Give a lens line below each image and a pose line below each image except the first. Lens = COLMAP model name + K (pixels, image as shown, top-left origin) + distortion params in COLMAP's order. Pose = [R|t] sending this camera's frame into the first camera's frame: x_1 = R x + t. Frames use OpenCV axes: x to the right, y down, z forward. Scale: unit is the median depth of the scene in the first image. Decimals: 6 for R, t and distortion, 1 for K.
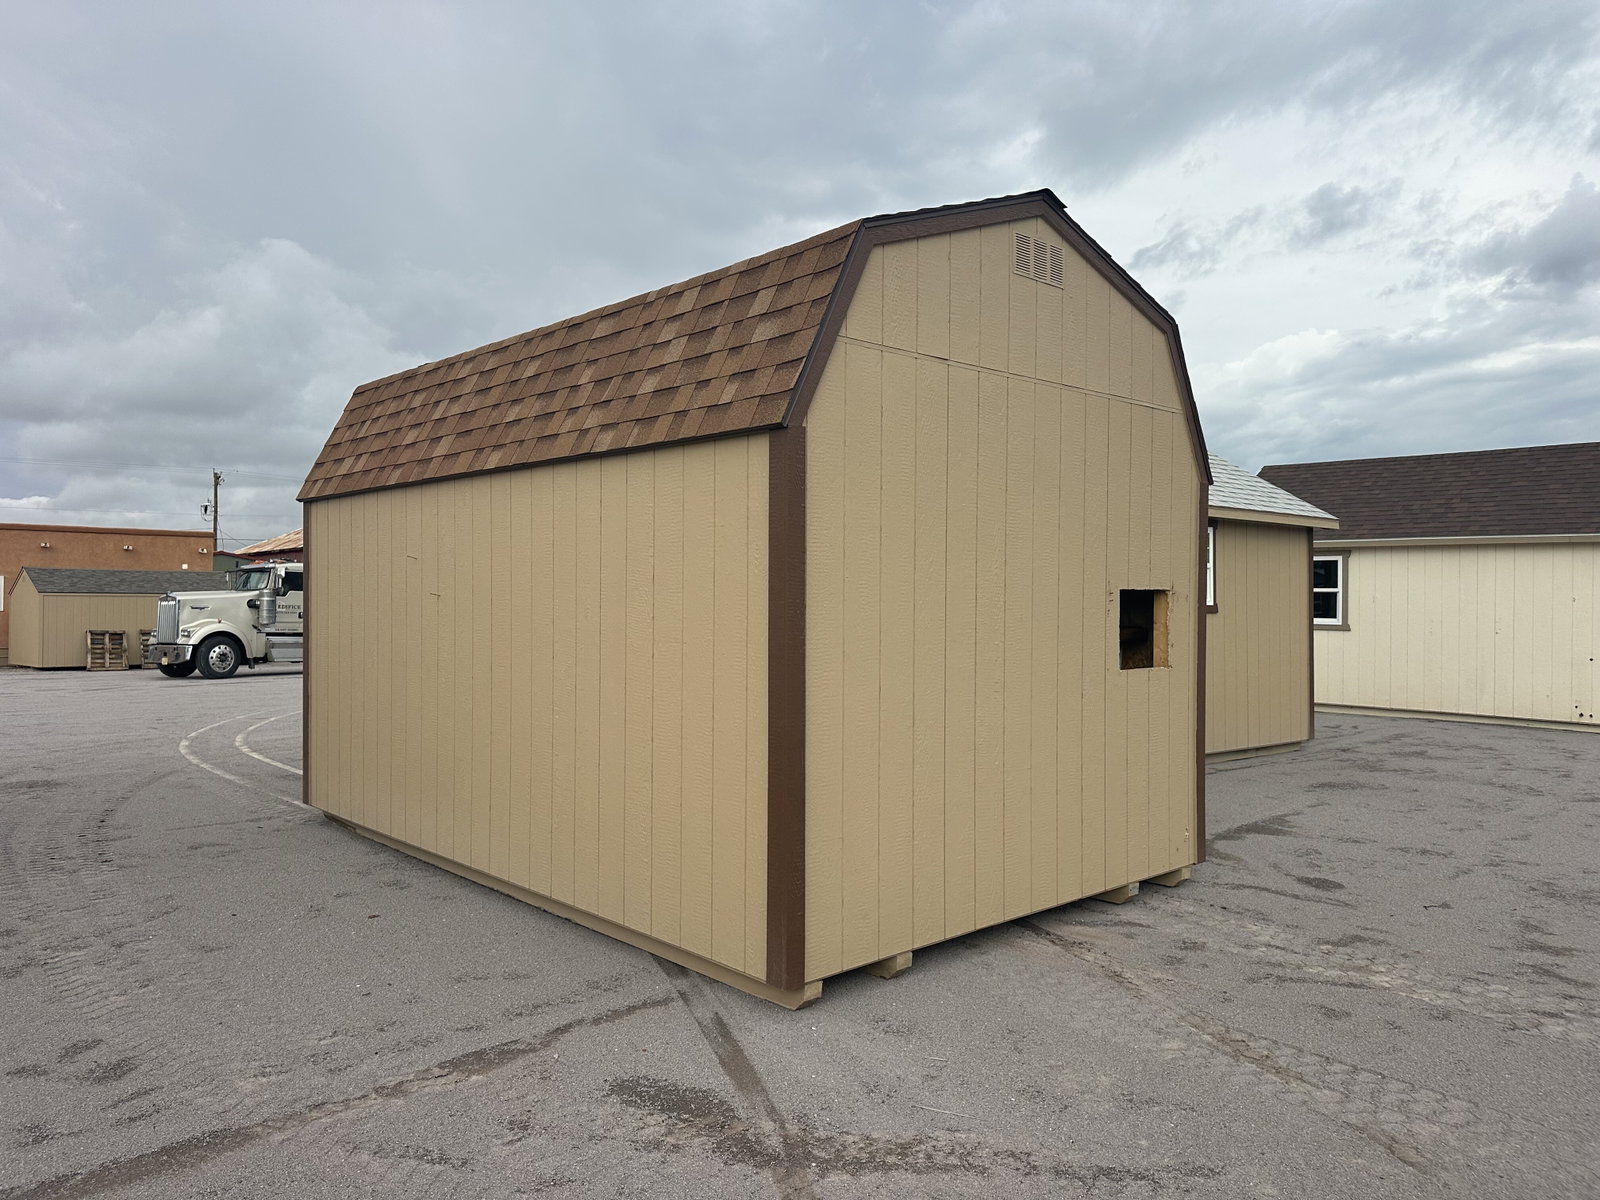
lens RADIAL K [[1139.2, 0, 787.9], [0, 1139.2, 595.8], [0, 0, 1]] dist [-0.012027, -0.003251]
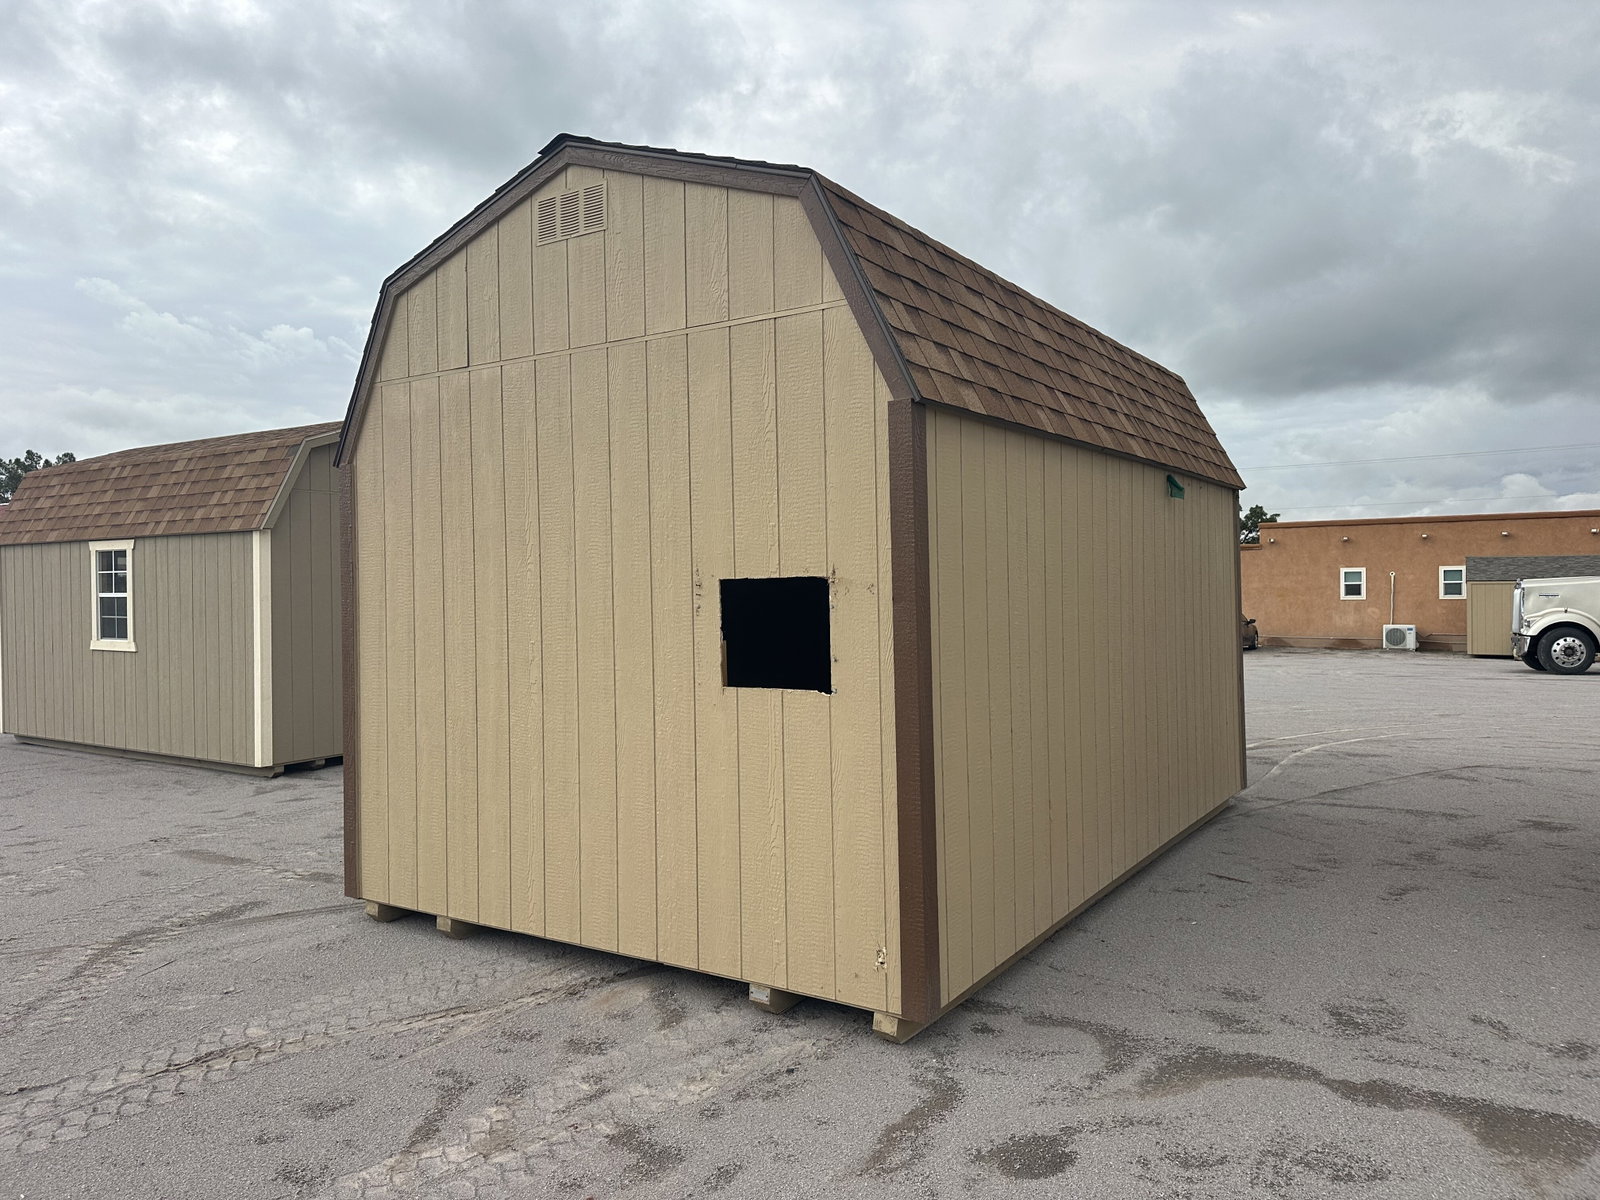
lens RADIAL K [[1139.2, 0, 787.9], [0, 1139.2, 595.8], [0, 0, 1]] dist [-0.012027, -0.003251]
pose [[0.249244, -0.005405, -0.968426, 1.079787], [0.016771, 0.999859, -0.001264, 0.006992], [0.968295, -0.015926, 0.249300, 0.901283]]
